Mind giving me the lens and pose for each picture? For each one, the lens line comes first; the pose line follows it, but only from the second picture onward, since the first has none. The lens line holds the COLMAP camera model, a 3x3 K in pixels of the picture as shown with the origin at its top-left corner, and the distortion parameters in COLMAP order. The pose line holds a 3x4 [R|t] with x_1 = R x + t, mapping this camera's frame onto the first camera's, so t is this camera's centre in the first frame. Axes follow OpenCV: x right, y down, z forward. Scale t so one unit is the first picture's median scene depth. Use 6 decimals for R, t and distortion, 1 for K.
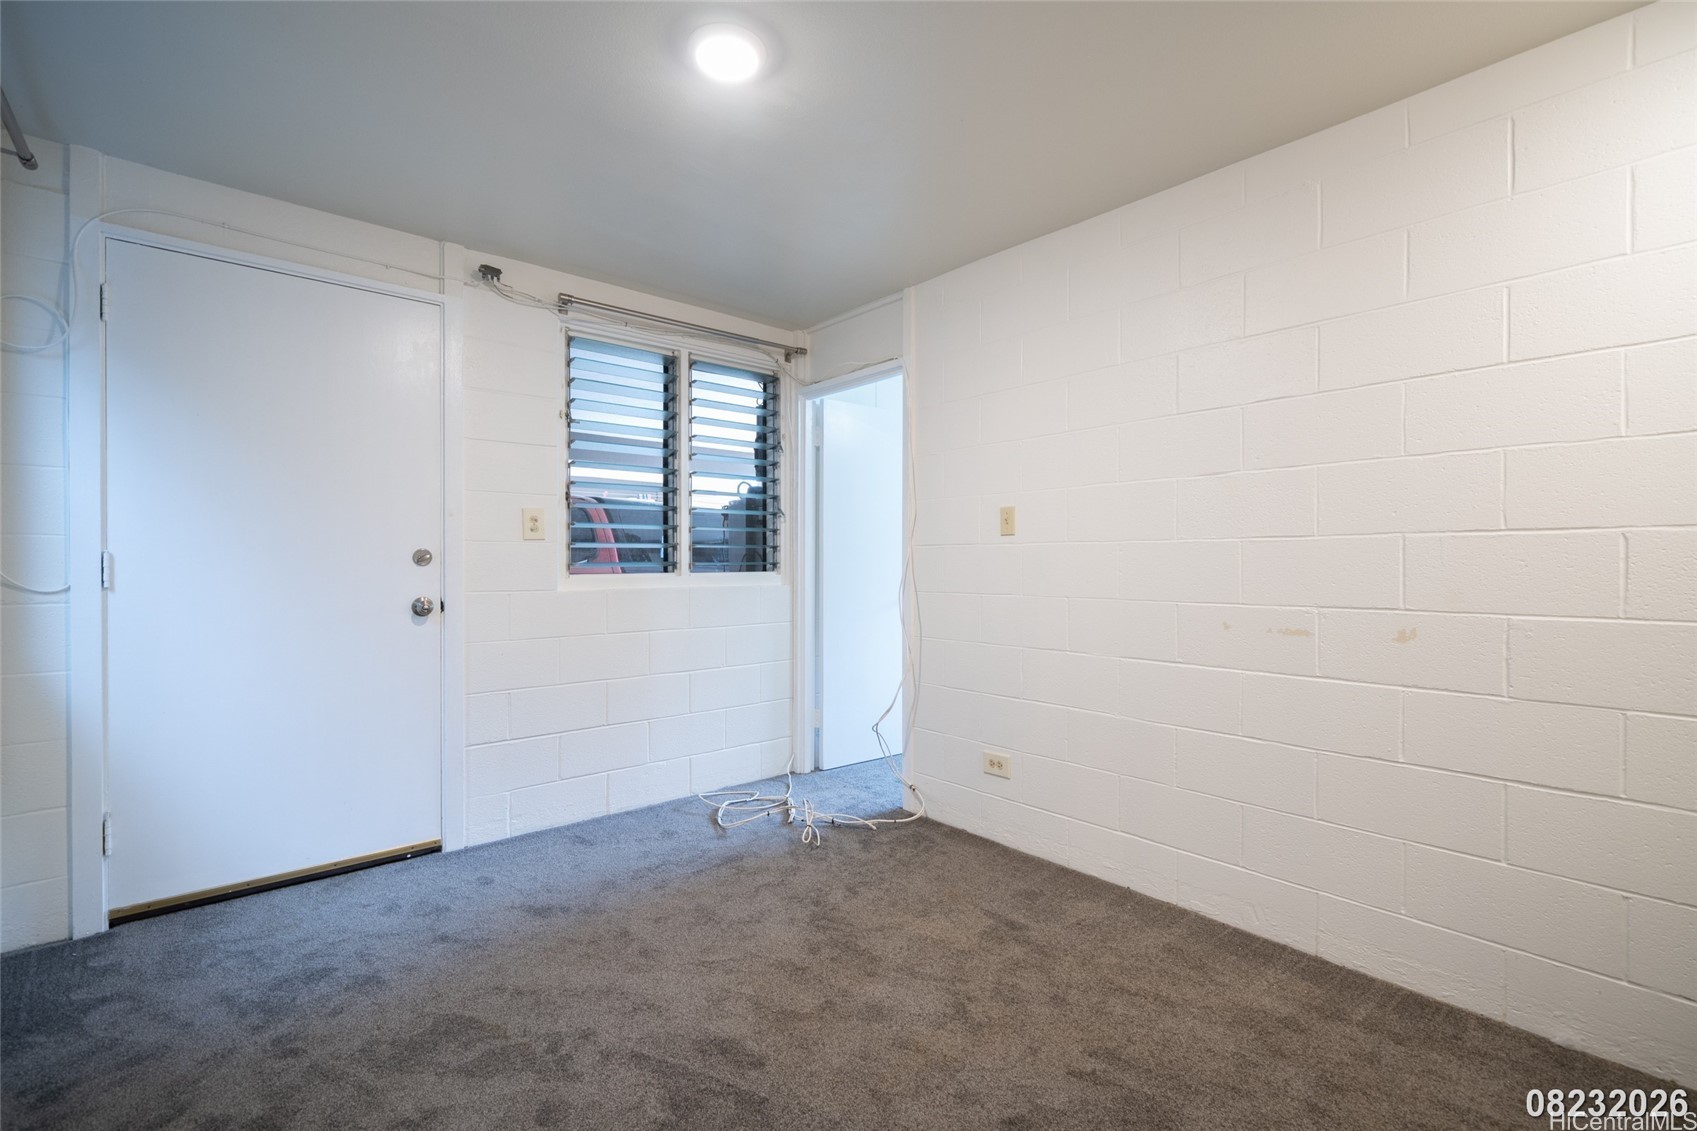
lens RADIAL K [[742.5, 0, 852.3], [0, 742.5, 571.7], [0, 0, 1]] dist [-0.007358, 0.000773]
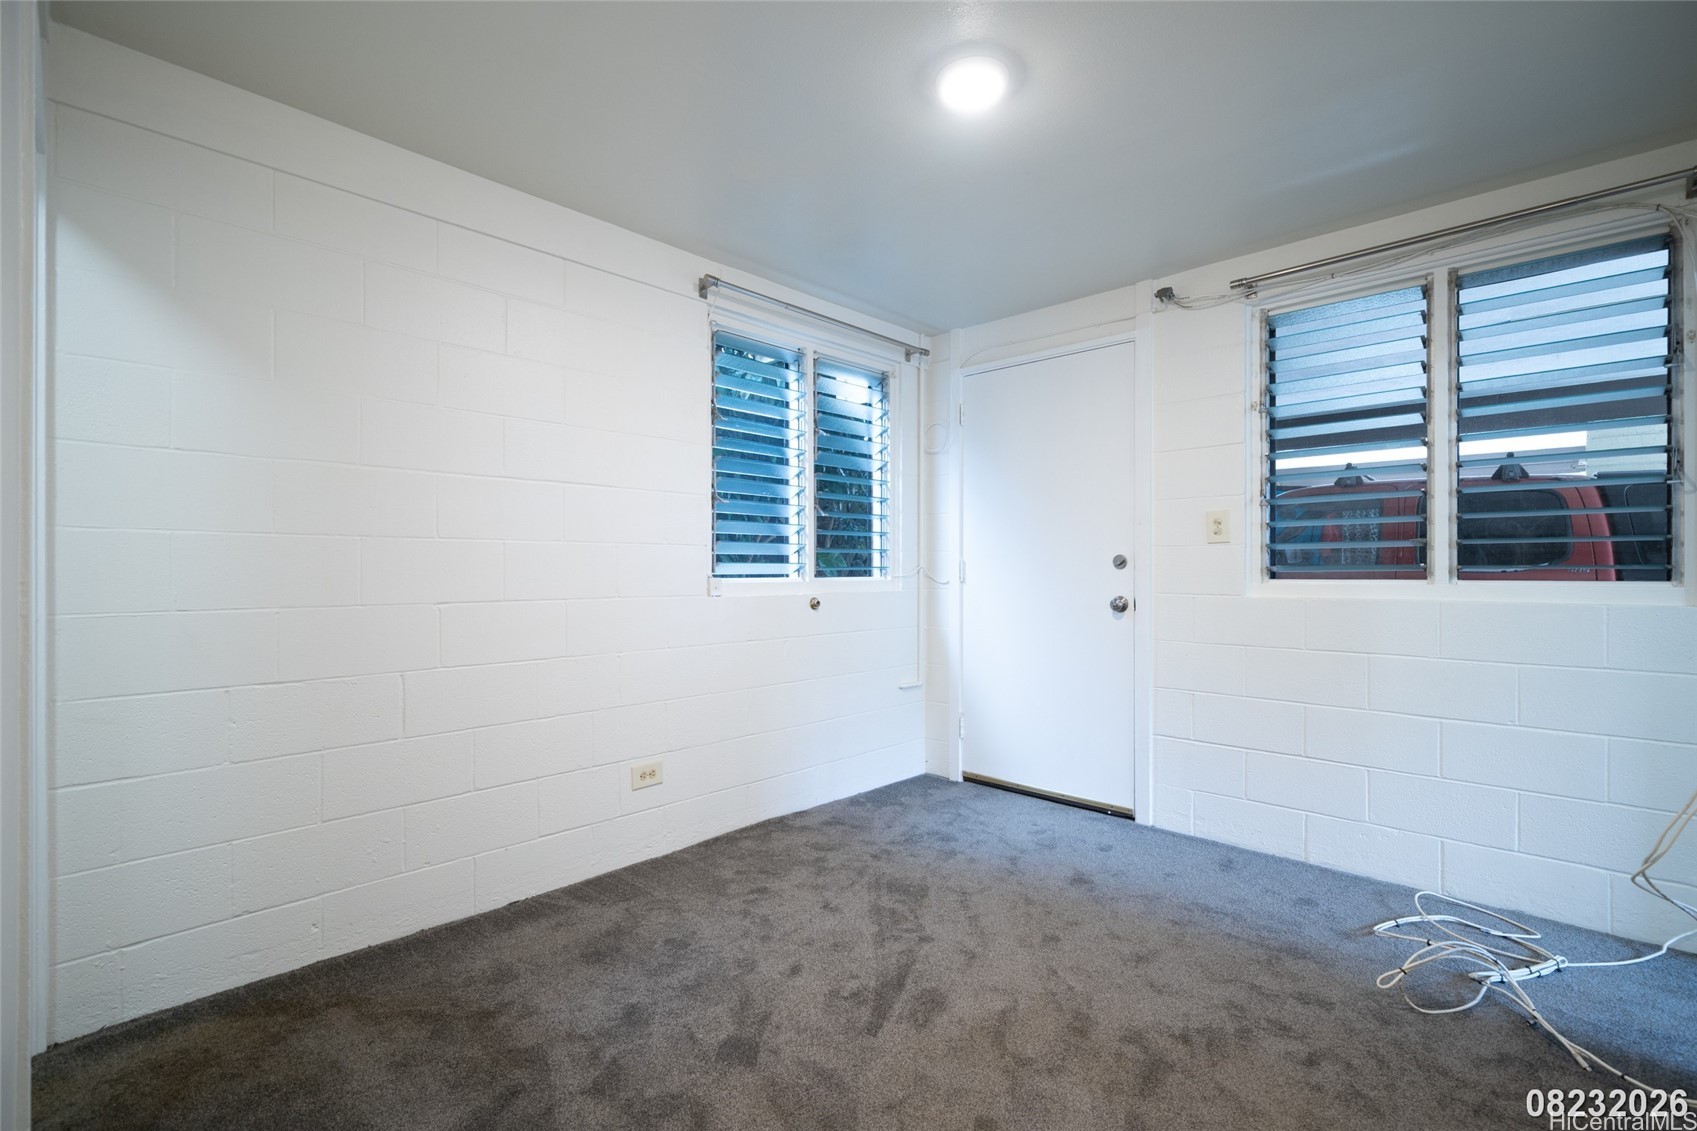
lens RADIAL K [[742.5, 0, 838.8], [0, 742.5, 568.6], [0, 0, 1]] dist [-0.007358, 0.000773]
pose [[0.084883, 0.000672, -0.996391, 0.546986], [-0.010208, 0.999948, -0.000195, -0.003498], [0.996339, 0.010187, 0.084885, 0.454842]]
